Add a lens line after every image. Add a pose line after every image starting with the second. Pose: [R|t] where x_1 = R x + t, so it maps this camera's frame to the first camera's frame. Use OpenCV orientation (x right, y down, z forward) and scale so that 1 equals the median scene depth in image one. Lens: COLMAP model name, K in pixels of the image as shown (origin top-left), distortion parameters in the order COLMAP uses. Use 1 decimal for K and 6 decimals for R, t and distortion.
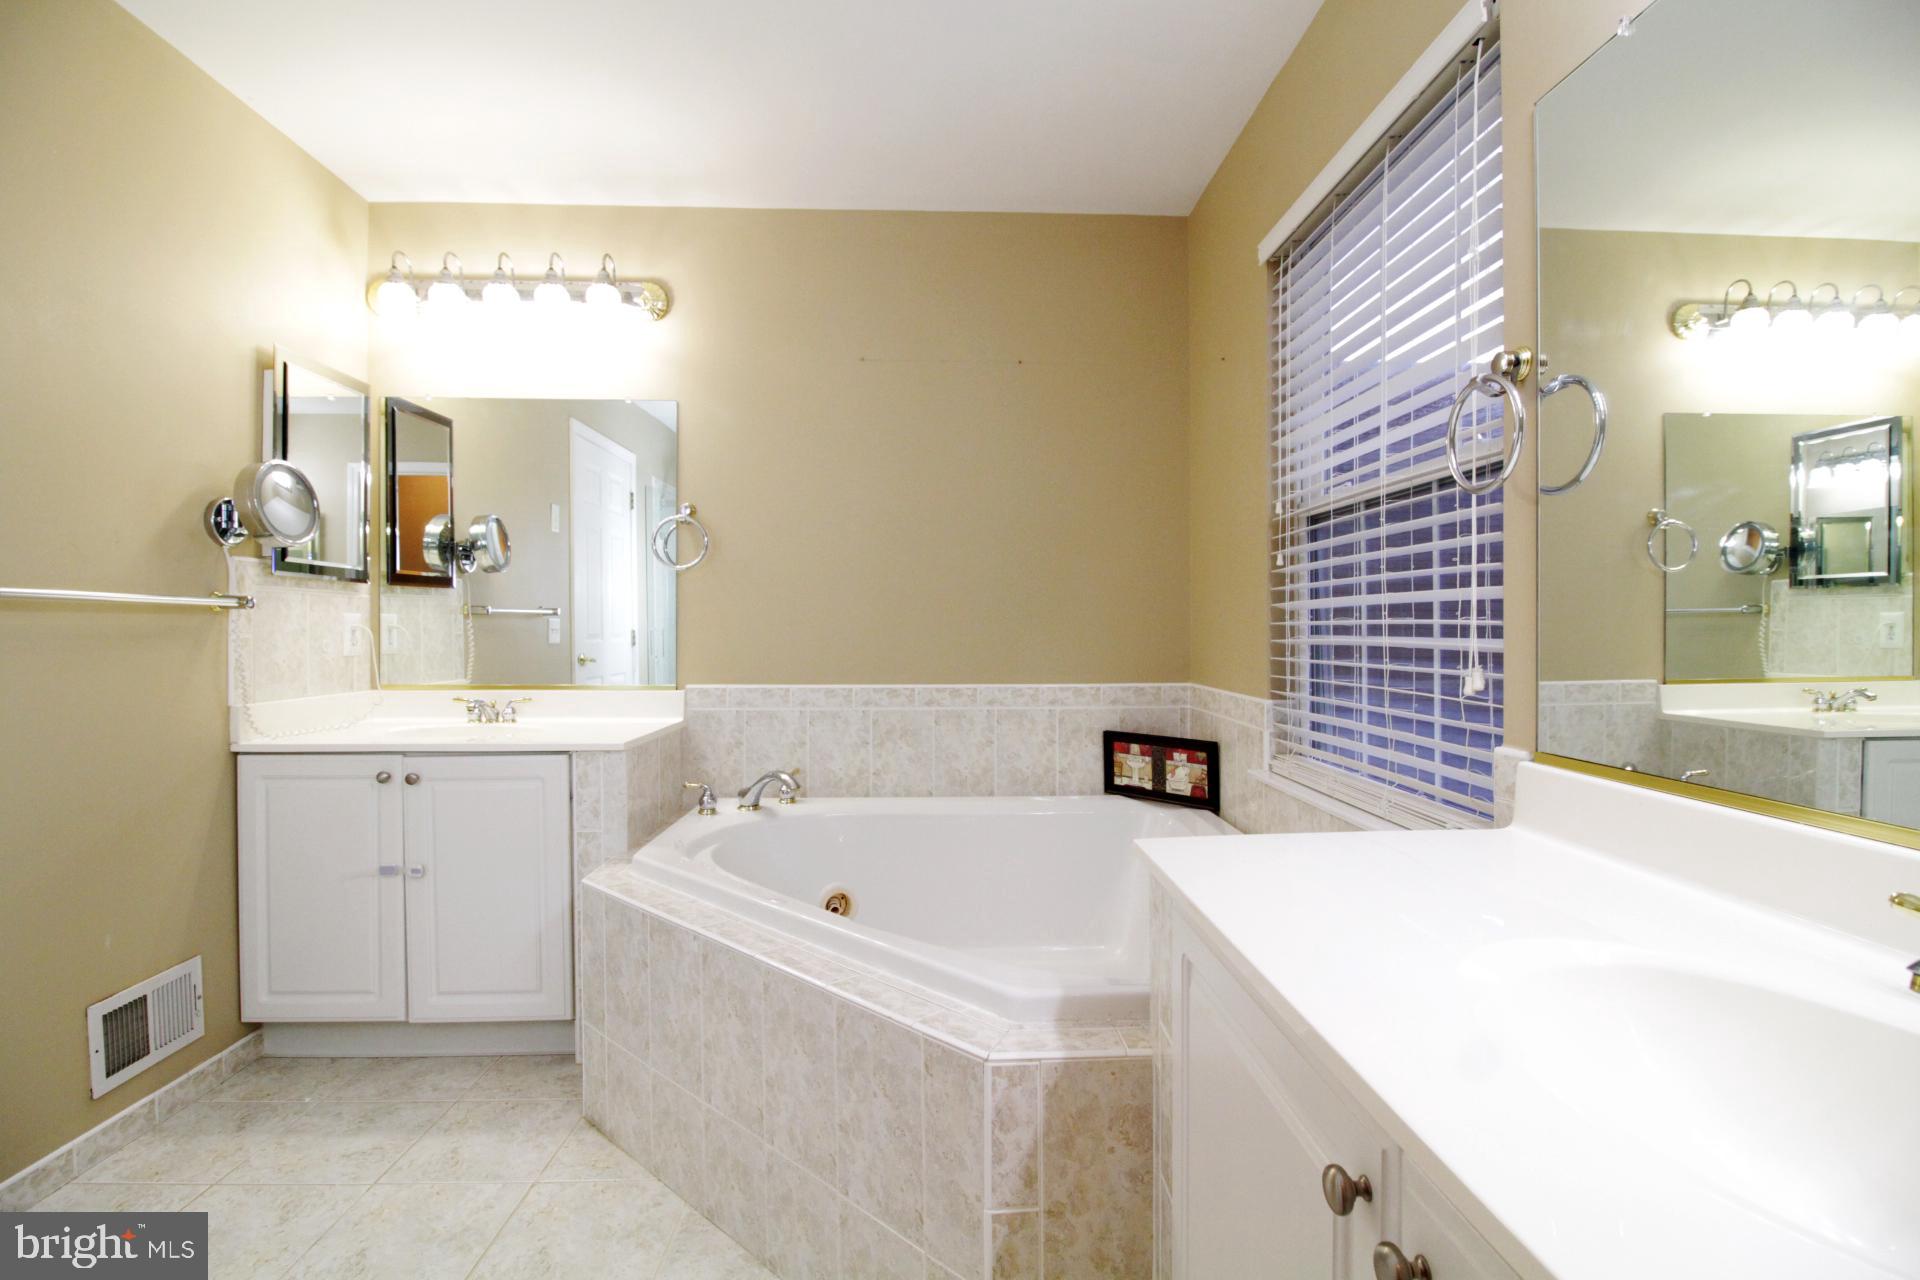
lens RADIAL K [[875.0, 0, 958.5], [0, 875.0, 646.2], [0, 0, 1]] dist [0.001281, 0.000130]
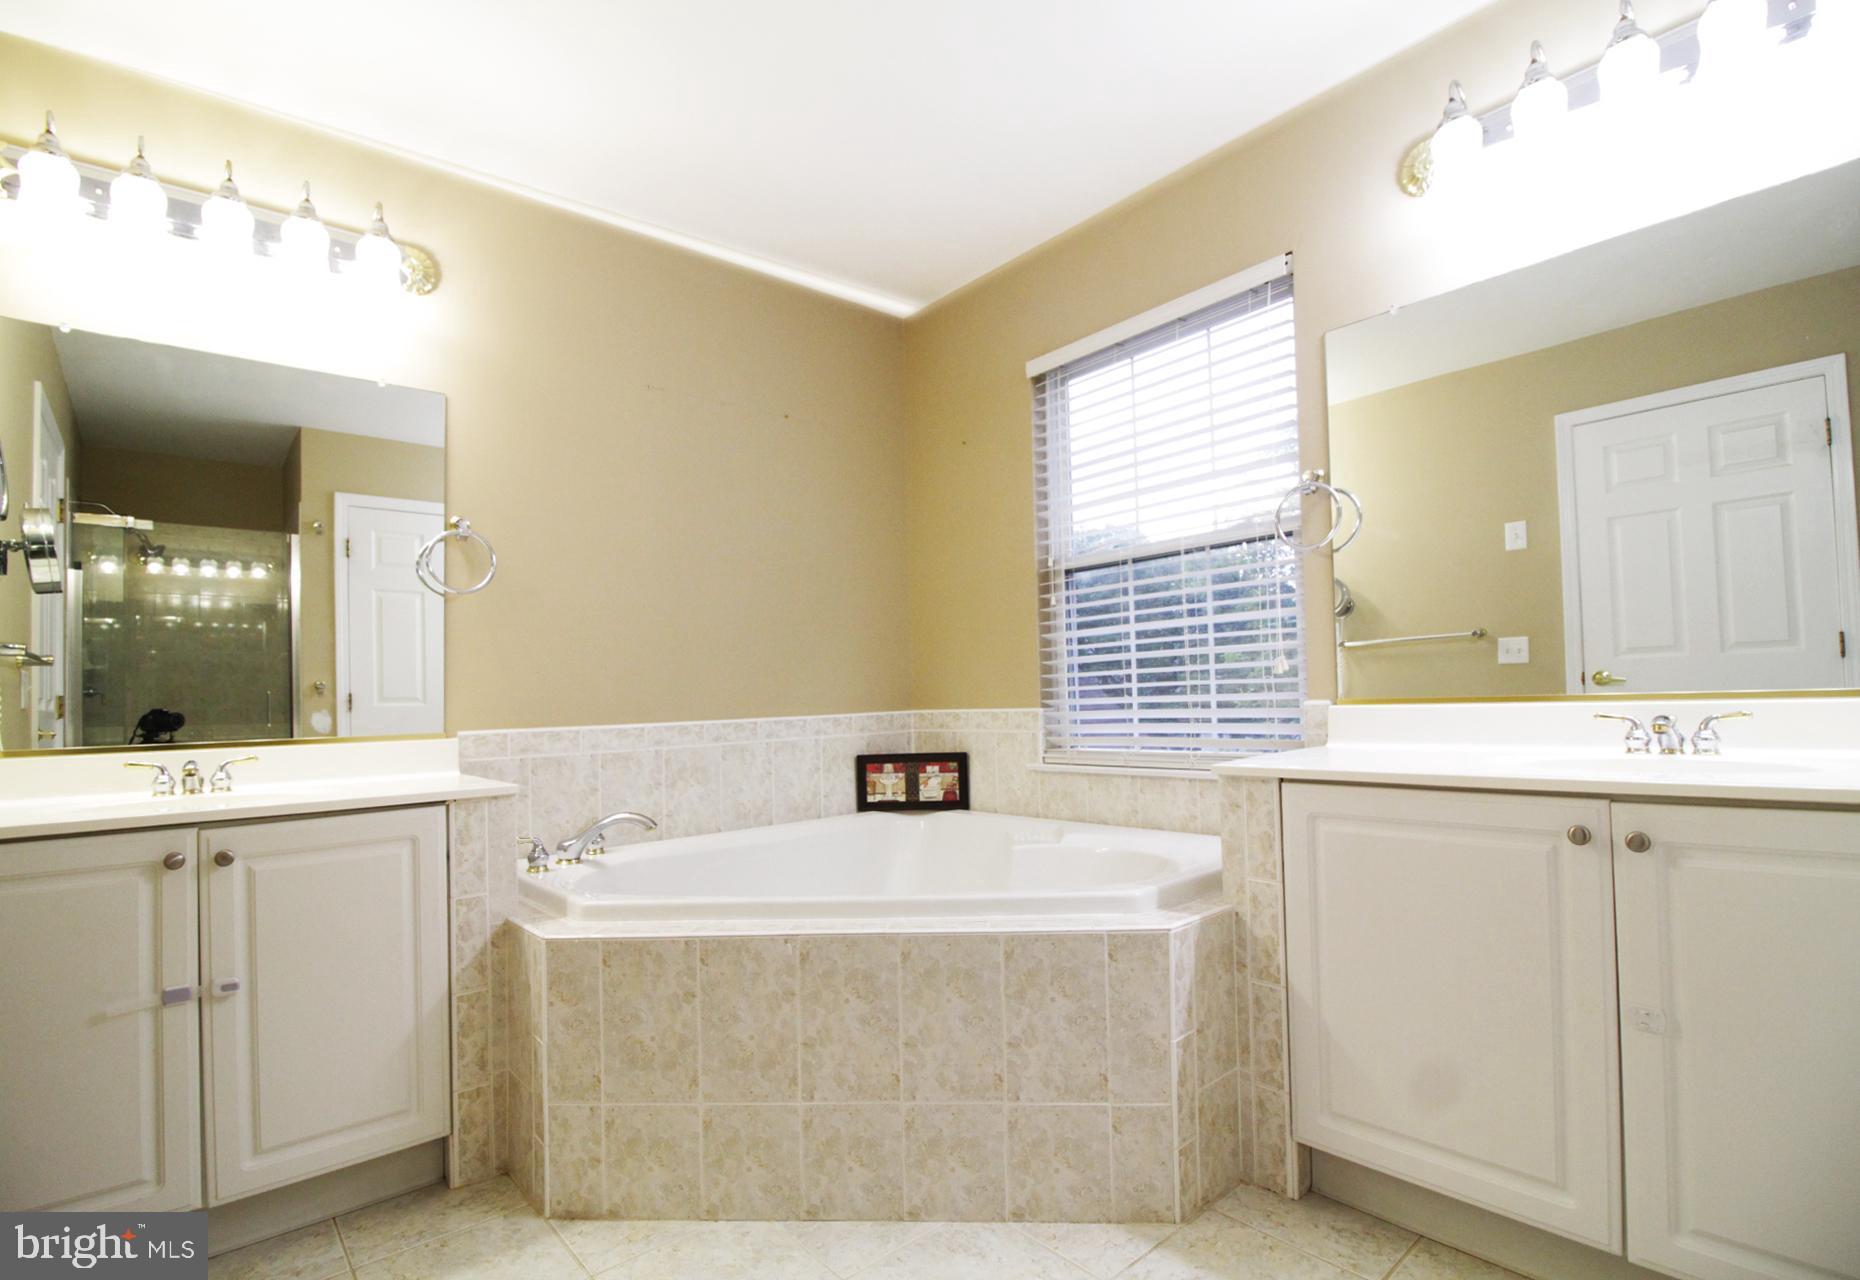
lens RADIAL K [[890.6, 0, 927.9], [0, 890.6, 678.8], [0, 0, 1]] dist [-0.003383, -0.001266]
pose [[0.783878, -0.015939, 0.620711, -0.513140], [0.048733, 0.998166, -0.035911, 0.048207], [-0.619000, 0.058399, 0.783217, 0.048440]]
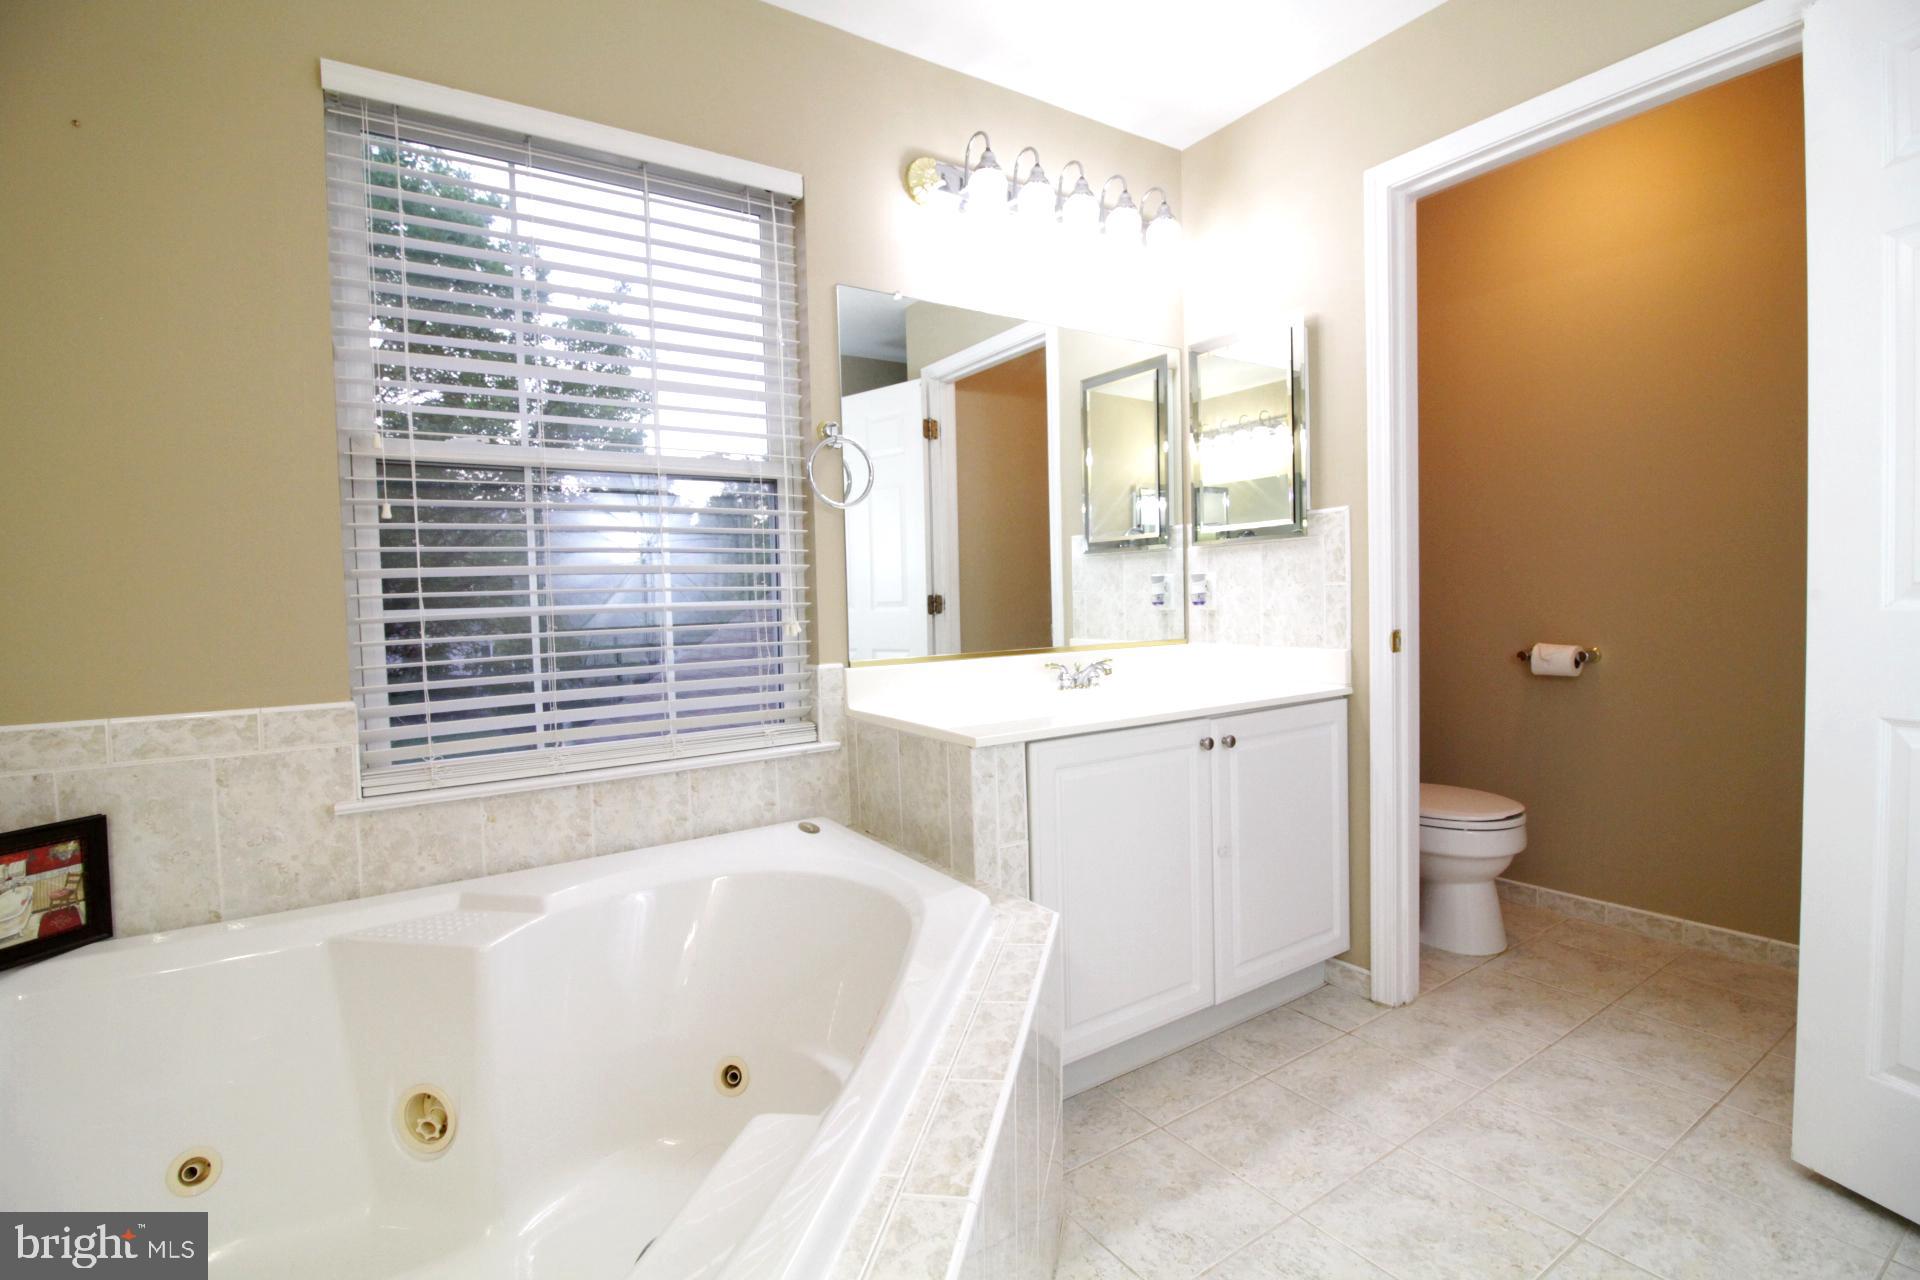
lens RADIAL K [[876.5, 0, 960.0], [0, 876.5, 640.0], [0, 0, 1]] dist [0.000881, -0.010948]
pose [[-0.504550, -0.030315, 0.862850, -0.449790], [0.047156, 0.996924, 0.062600, -0.010063], [-0.862094, 0.072274, -0.501569, 0.785395]]
